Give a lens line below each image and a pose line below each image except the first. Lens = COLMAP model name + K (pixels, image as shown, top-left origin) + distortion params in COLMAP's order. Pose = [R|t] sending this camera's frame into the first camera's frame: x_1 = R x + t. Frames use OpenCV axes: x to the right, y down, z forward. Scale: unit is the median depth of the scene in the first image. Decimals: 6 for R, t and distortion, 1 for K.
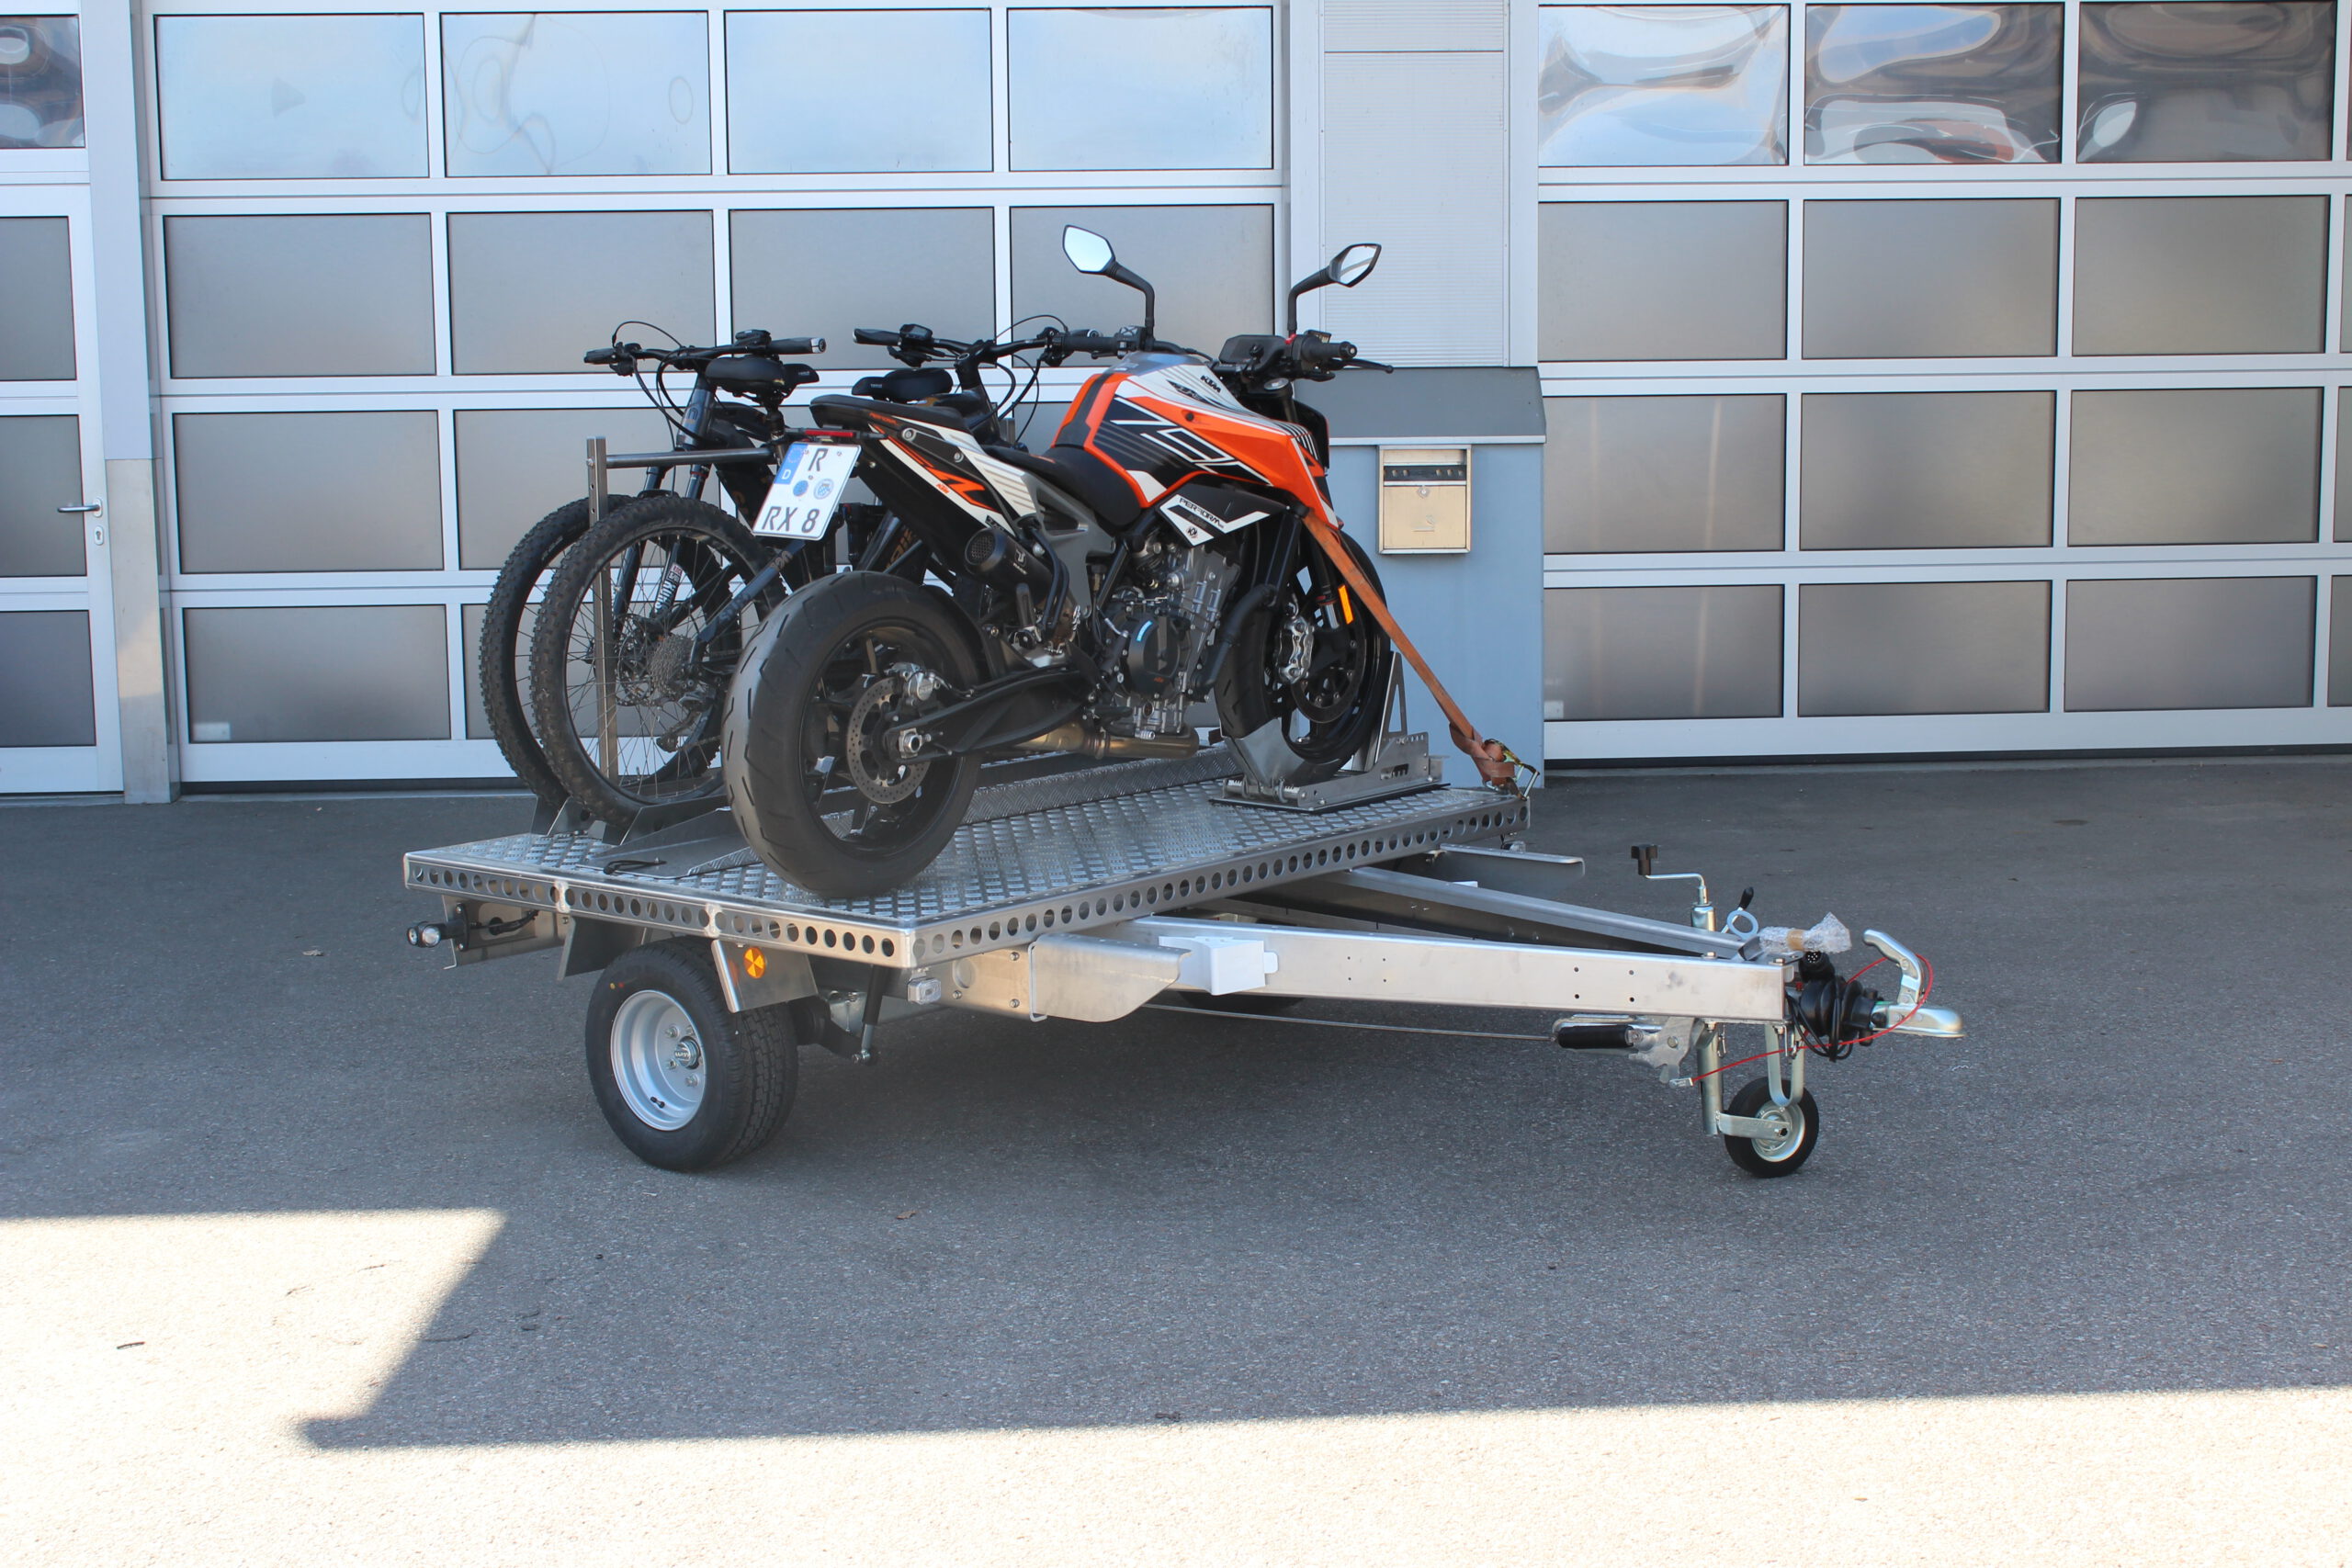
lens RADIAL K [[3276.2, 0, 1127.7], [0, 3276.2, 788.5], [0, 0, 1]] dist [-0.071339, 0.174777]
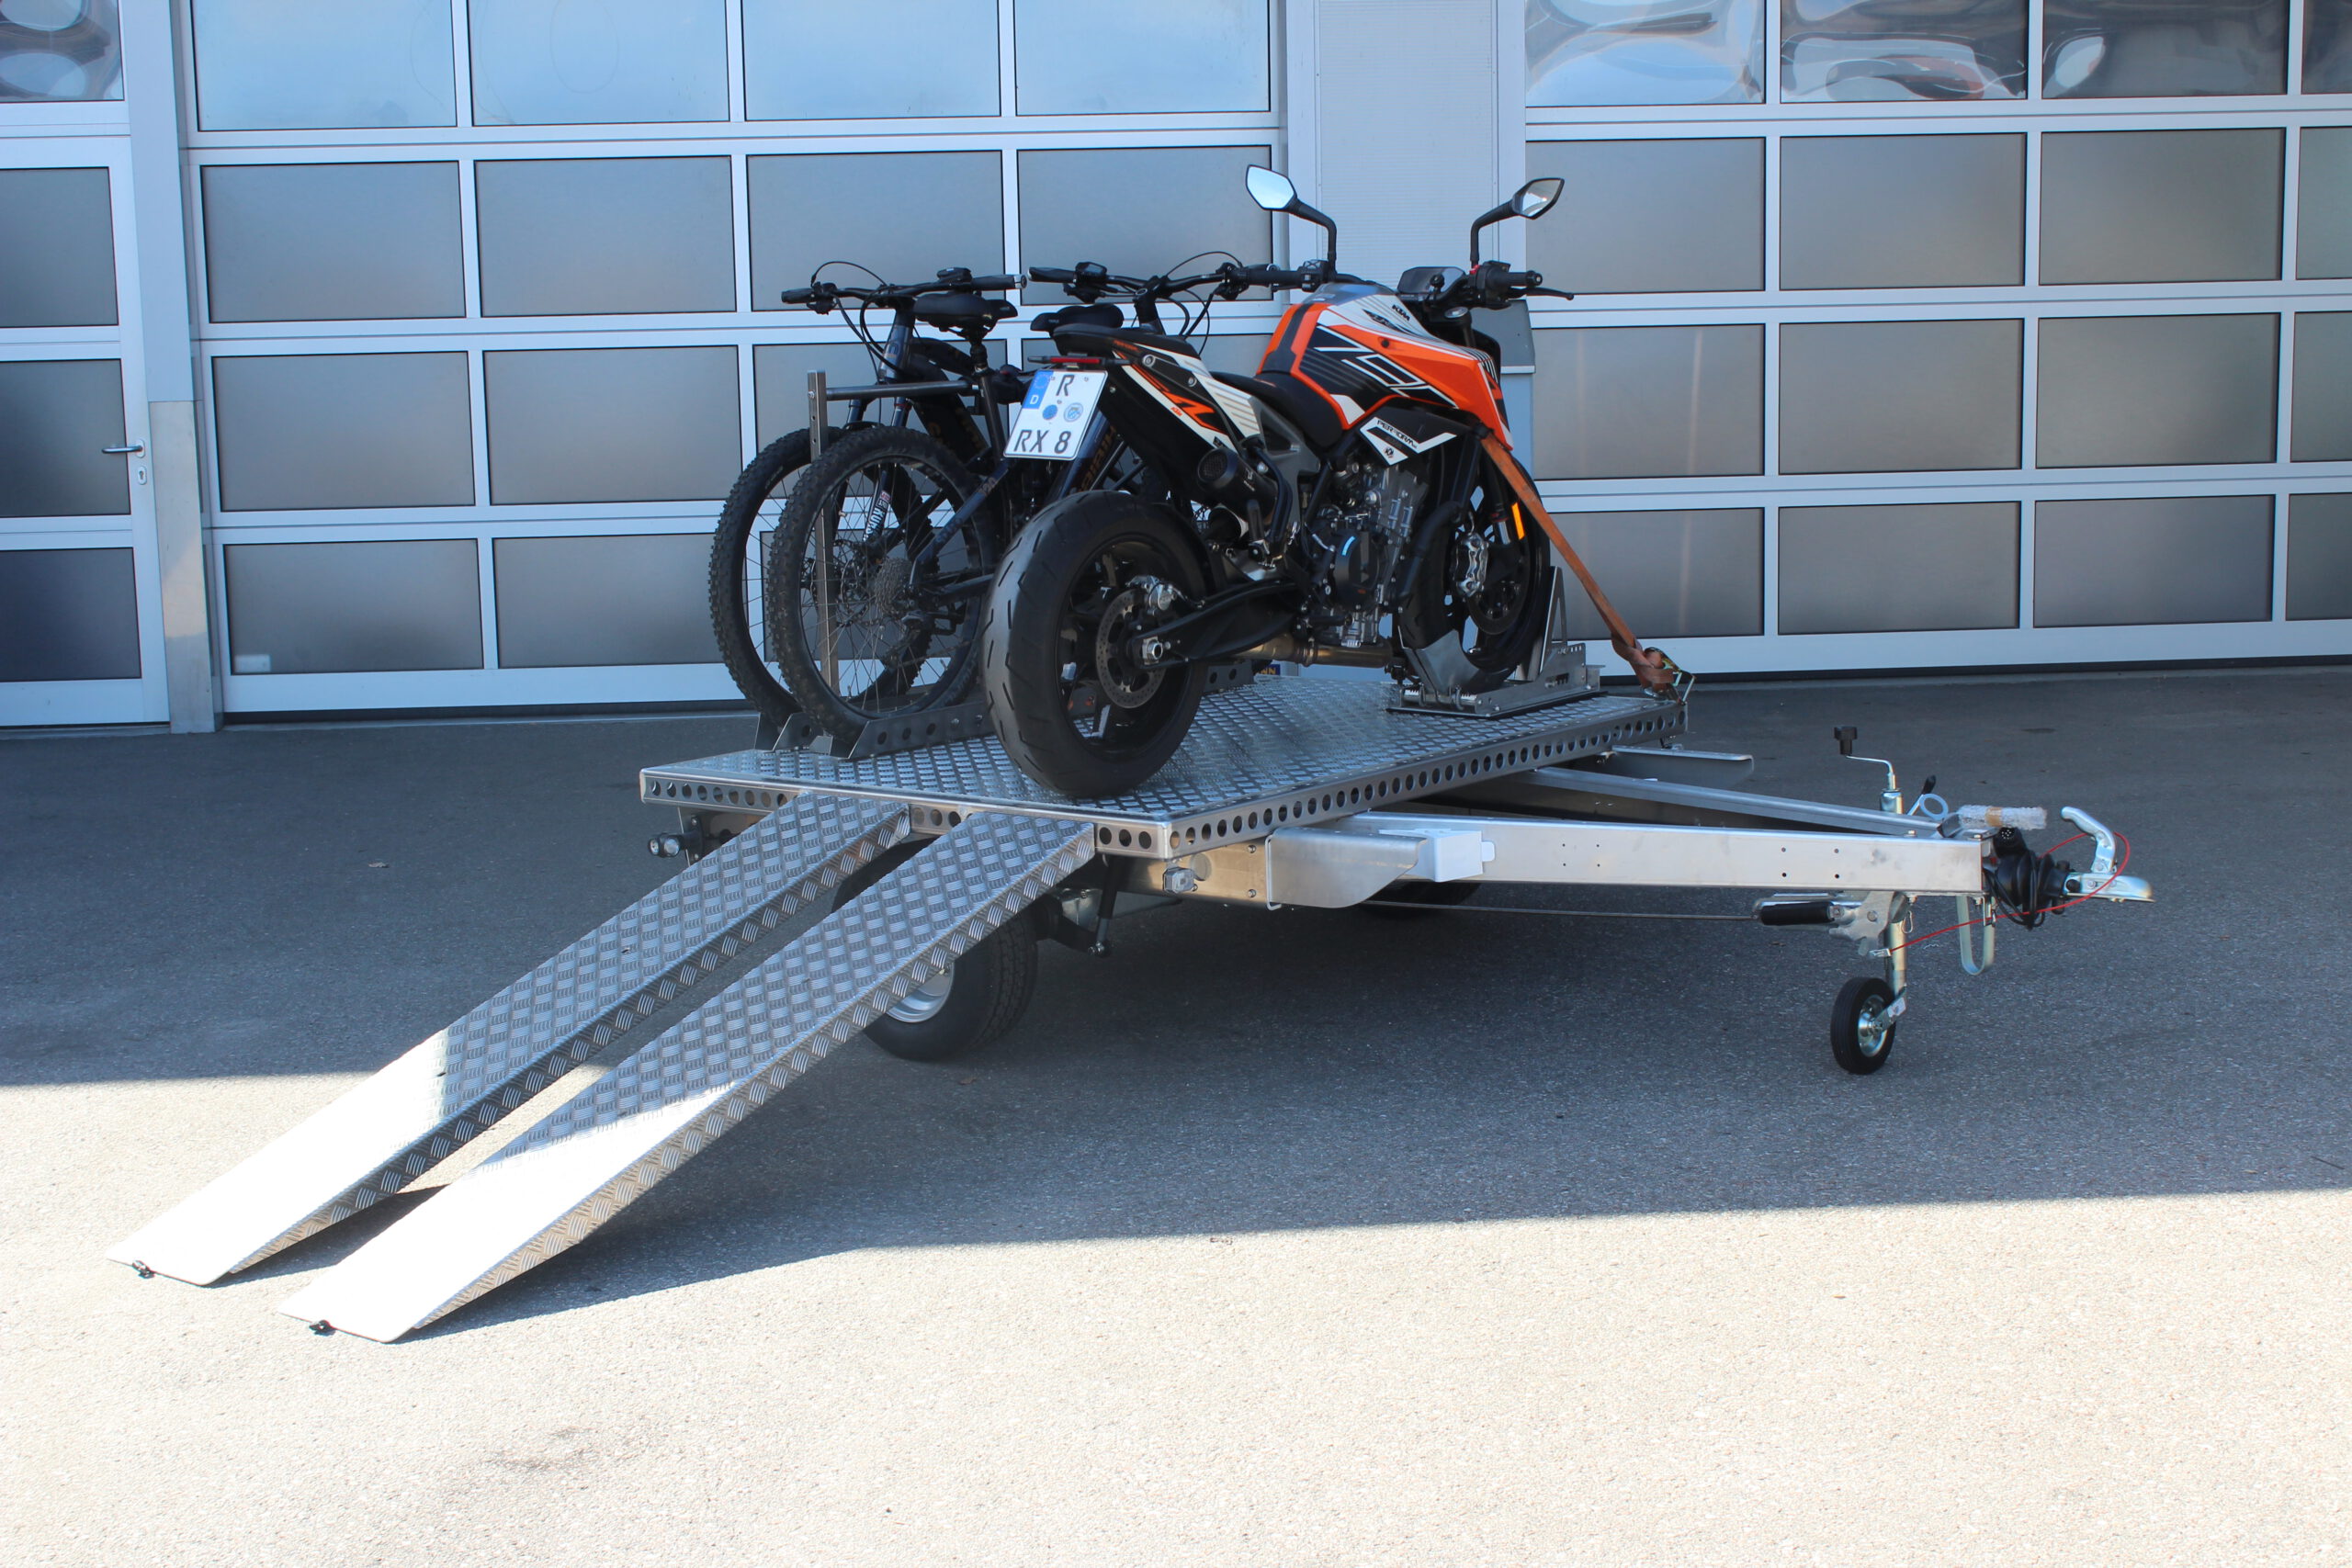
lens RADIAL K [[3339.4, 0, 1122.9], [0, 3339.4, 796.8], [0, 0, 1]] dist [-0.069130, 0.171593]
pose [[0.999917, -0.010007, 0.008117, -0.021463], [0.009859, 0.999789, 0.018015, 0.014291], [-0.008295, -0.017934, 0.999805, -0.101563]]
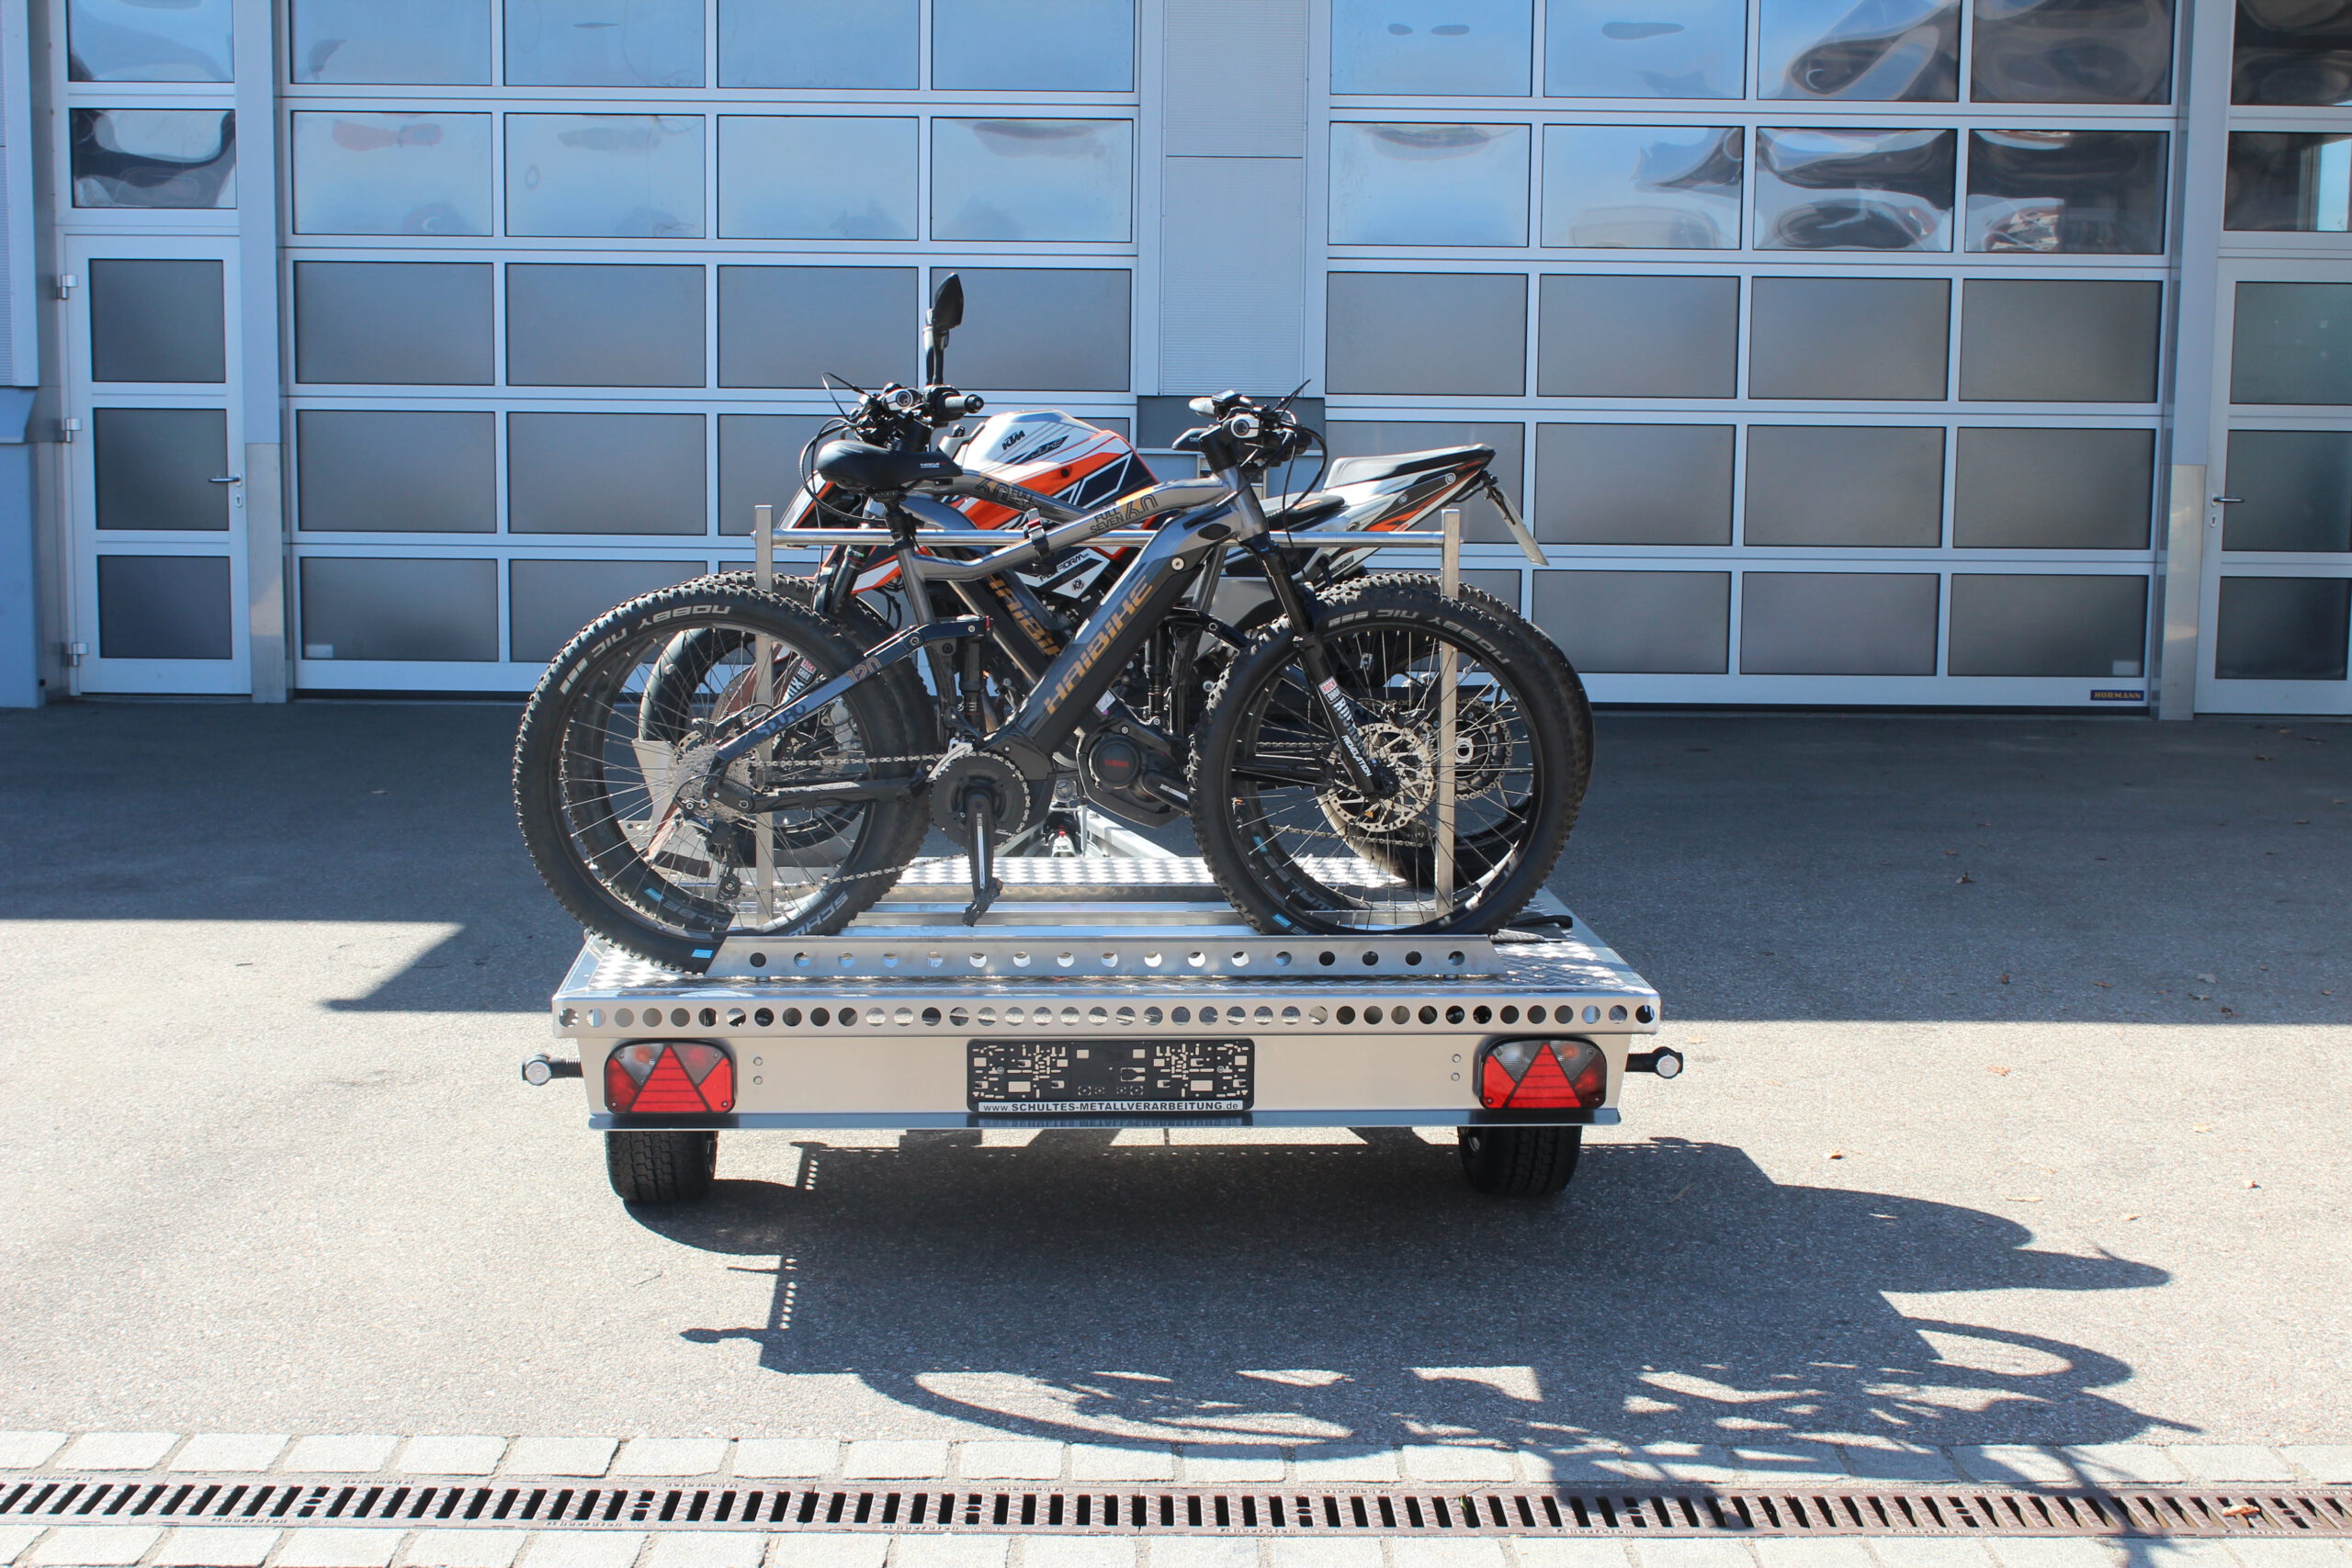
lens RADIAL K [[3379.7, 0, 1129.0], [0, 3379.7, 795.8], [0, 0, 1]] dist [-0.060761, 0.149043]
pose [[0.998609, 0.028245, -0.044522, 0.180975], [-0.028427, 0.999590, -0.003457, 0.060648], [0.044406, 0.004718, 0.999002, -0.577380]]
